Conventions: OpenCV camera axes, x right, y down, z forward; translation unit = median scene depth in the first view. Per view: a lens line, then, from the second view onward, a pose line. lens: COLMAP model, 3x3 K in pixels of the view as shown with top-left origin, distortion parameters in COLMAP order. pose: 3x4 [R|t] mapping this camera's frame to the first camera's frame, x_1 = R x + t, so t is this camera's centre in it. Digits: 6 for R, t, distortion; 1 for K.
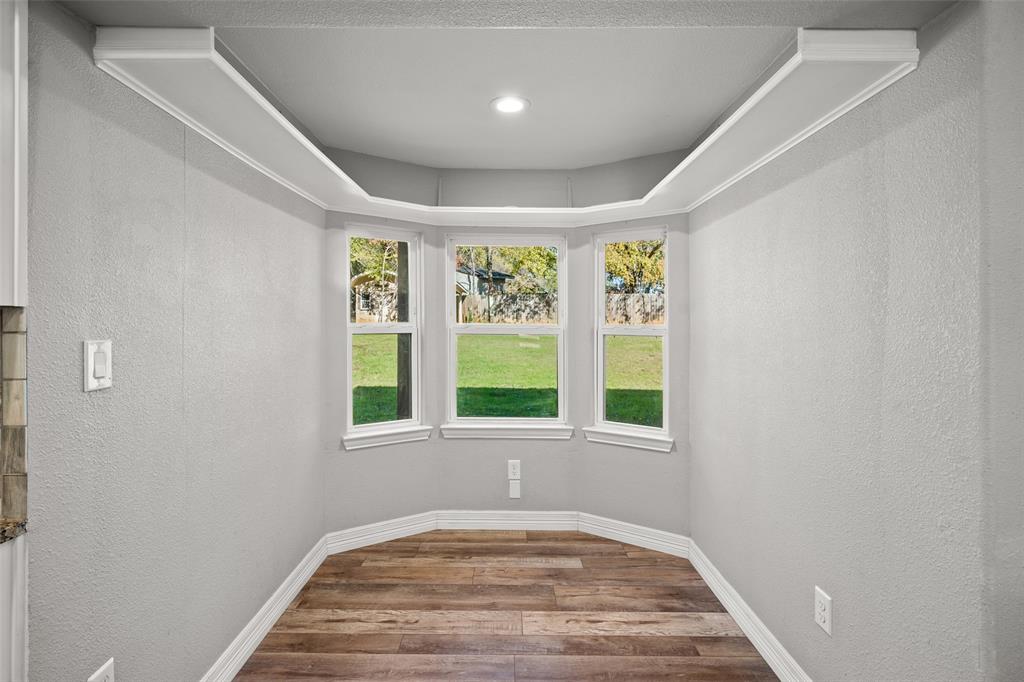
lens RADIAL K [[479.6, 0, 481.9], [0, 479.6, 320.3], [0, 0, 1]] dist [0.003090, -0.001358]
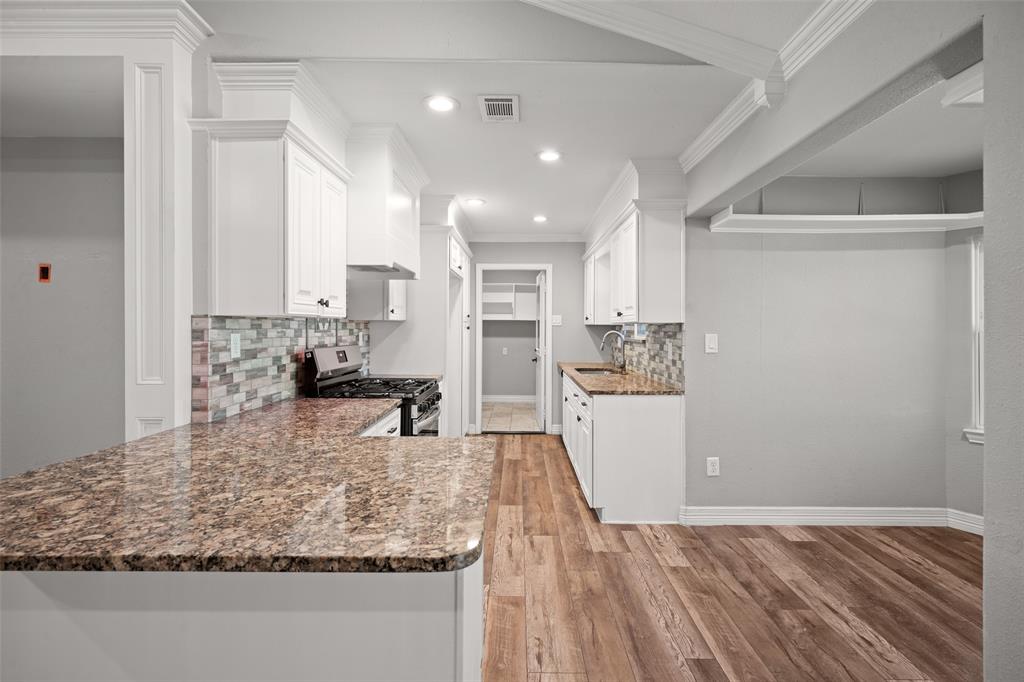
lens RADIAL K [[479.6, 0, 510.5], [0, 479.6, 326.5], [0, 0, 1]] dist [0.003090, -0.001358]
pose [[-0.002457, -0.002231, -0.999994, 0.952268], [0.007477, 0.999970, -0.002250, -0.001738], [0.999969, -0.007483, -0.002440, -0.059572]]
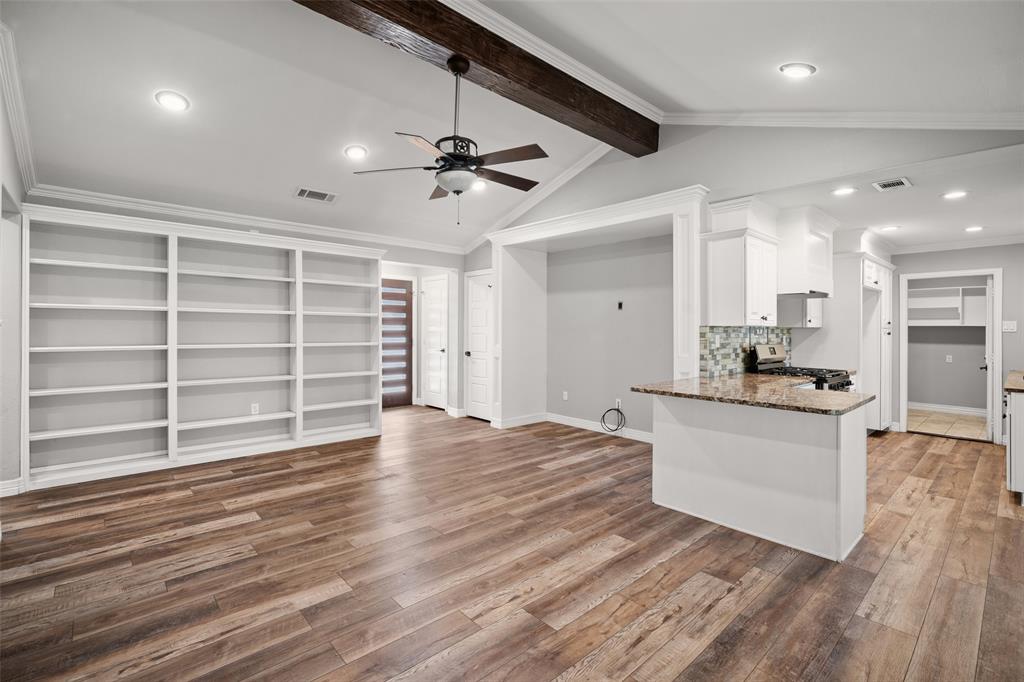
lens RADIAL K [[457.2, 0, 515.5], [0, 457.2, 327.1], [0, 0, 1]] dist [-0.001856, 0.000454]
pose [[-0.732438, -0.011641, -0.680735, 1.794382], [-0.001341, 0.999877, -0.015655, 0.004221], [0.680833, -0.010554, -0.732363, 0.164452]]
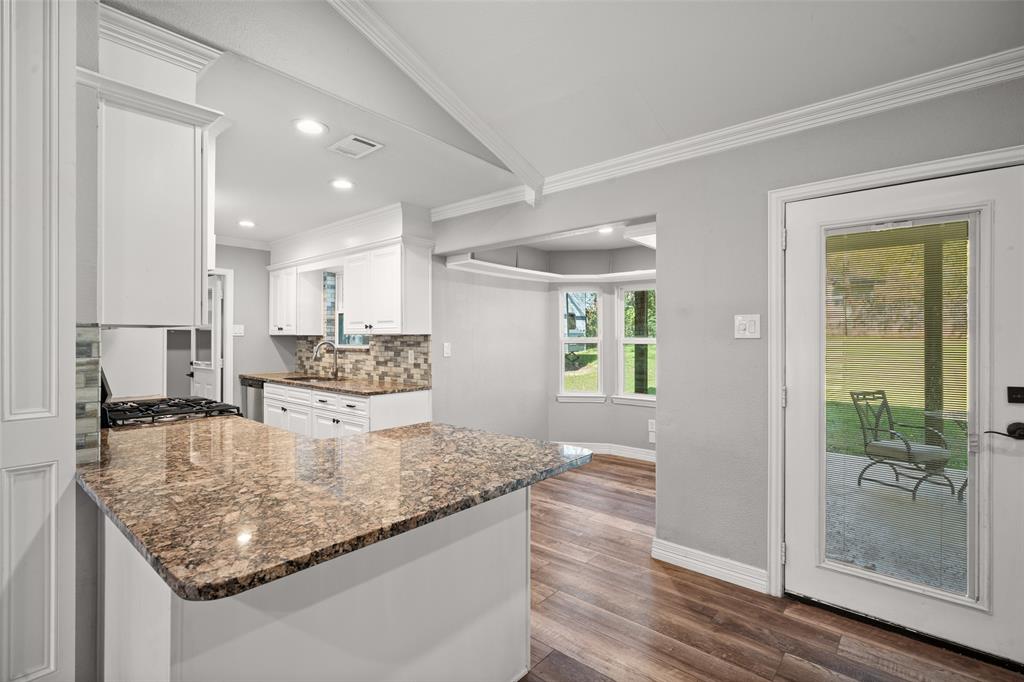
lens RADIAL K [[479.6, 0, 502.3], [0, 479.6, 337.3], [0, 0, 1]] dist [0.003090, -0.001358]
pose [[0.755226, 0.000317, -0.655464, 0.963797], [0.004945, 0.999969, 0.006182, -0.011096], [0.655445, -0.007910, 0.755201, -0.747768]]
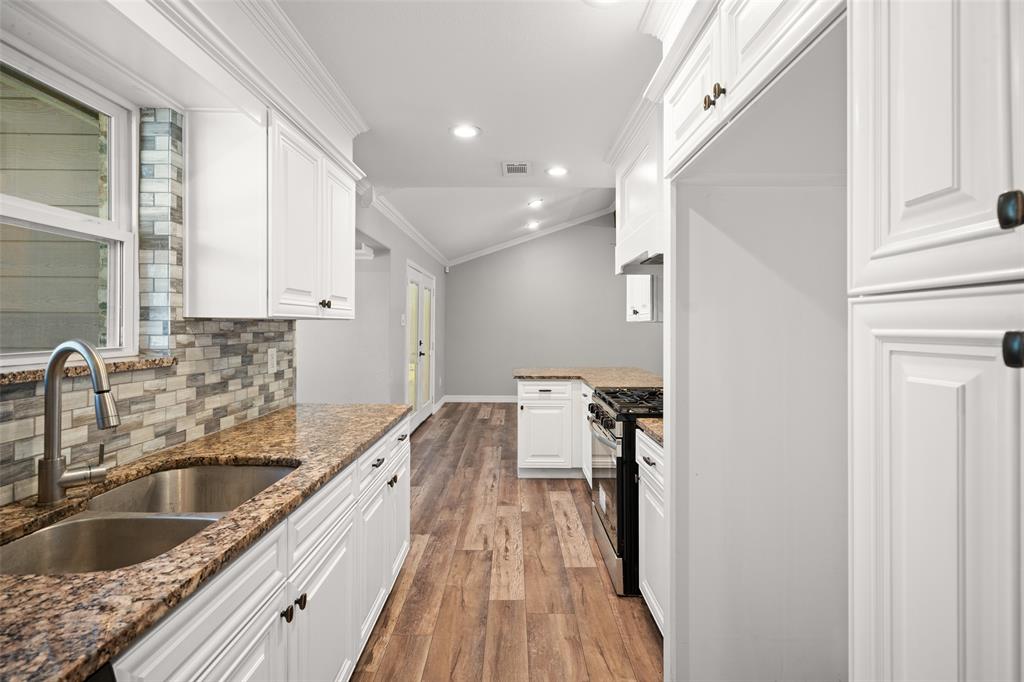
lens RADIAL K [[479.6, 0, 514.5], [0, 479.6, 333.3], [0, 0, 1]] dist [0.003090, -0.001358]
pose [[-0.017327, -0.013881, 0.999754, -1.526877], [-0.015601, 0.999786, 0.013611, -0.003877], [-0.999728, -0.015361, -0.017540, -0.056019]]
